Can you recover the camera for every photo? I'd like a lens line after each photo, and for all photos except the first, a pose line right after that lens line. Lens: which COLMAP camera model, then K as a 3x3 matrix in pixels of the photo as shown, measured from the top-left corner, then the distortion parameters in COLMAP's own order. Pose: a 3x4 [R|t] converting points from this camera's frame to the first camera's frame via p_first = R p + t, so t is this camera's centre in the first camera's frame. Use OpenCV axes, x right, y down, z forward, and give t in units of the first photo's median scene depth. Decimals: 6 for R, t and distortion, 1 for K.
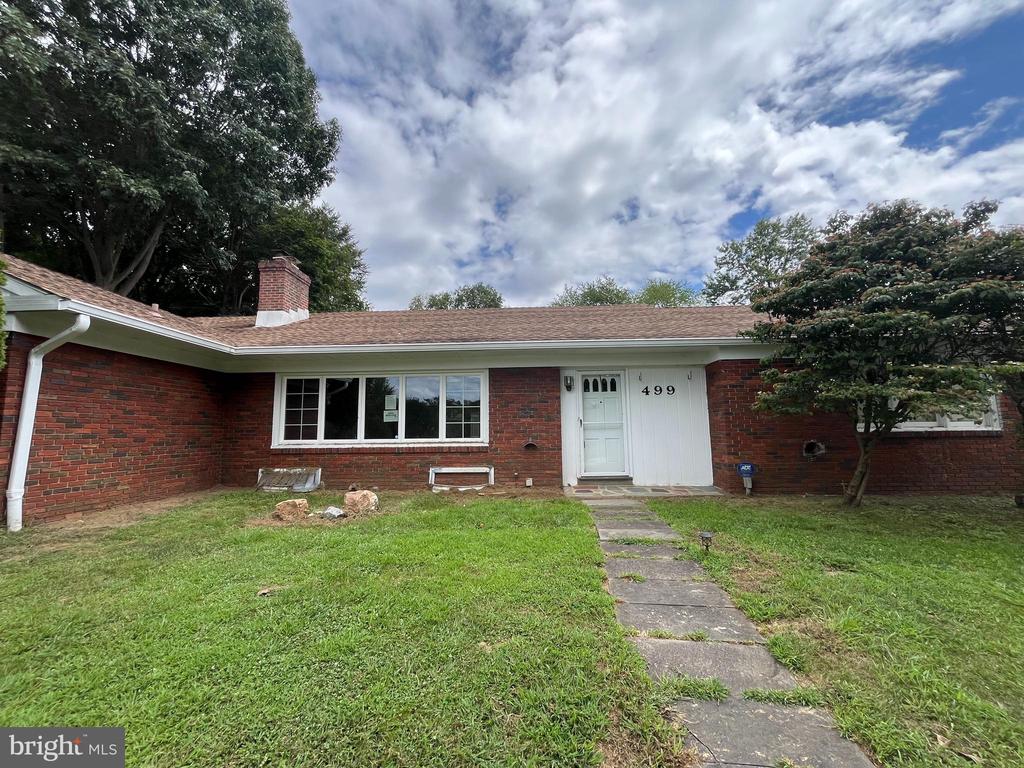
lens RADIAL K [[412.8, 0, 512.0], [0, 412.8, 384.0], [0, 0, 1]] dist [0.000210, -0.000524]
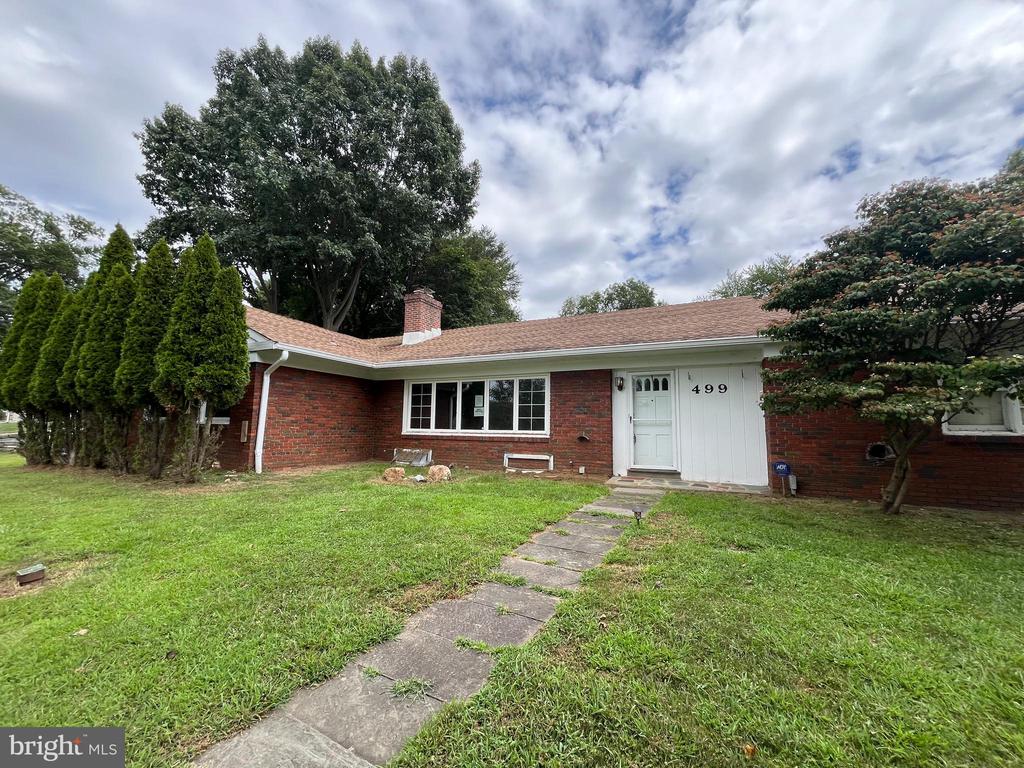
lens RADIAL K [[412.8, 0, 512.0], [0, 412.8, 384.0], [0, 0, 1]] dist [0.000210, -0.000524]
pose [[0.920108, -0.017530, -0.391272, 0.303388], [0.019832, 0.999802, 0.001843, -0.008311], [0.391162, -0.009456, 0.920273, -0.129554]]
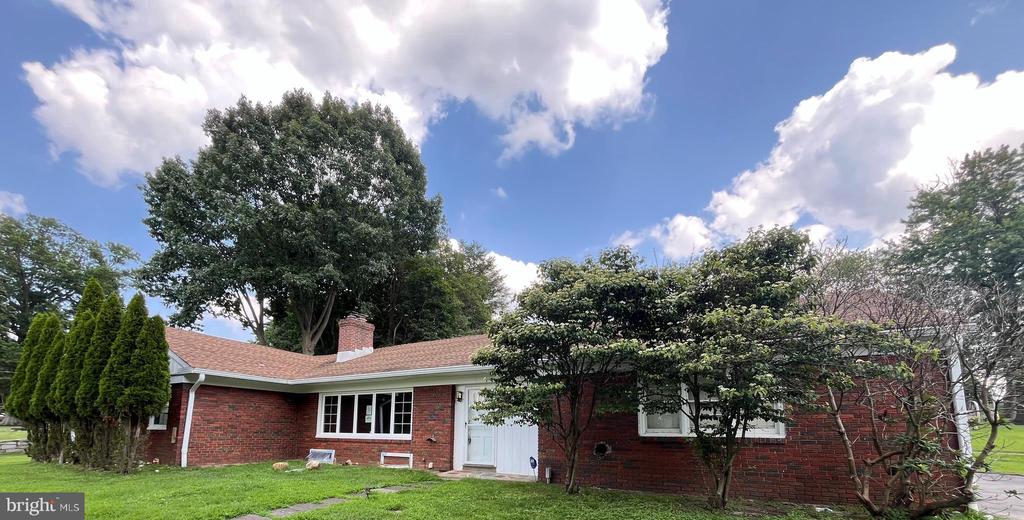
lens RADIAL K [[410.2, 0, 508.4], [0, 410.2, 383.8], [0, 0, 1]] dist [-0.002142, -0.000187]
pose [[0.892948, -0.031043, -0.449088, 0.900937], [0.029423, 0.999511, -0.010587, -0.024144], [0.449197, -0.003760, 0.893425, -0.157095]]
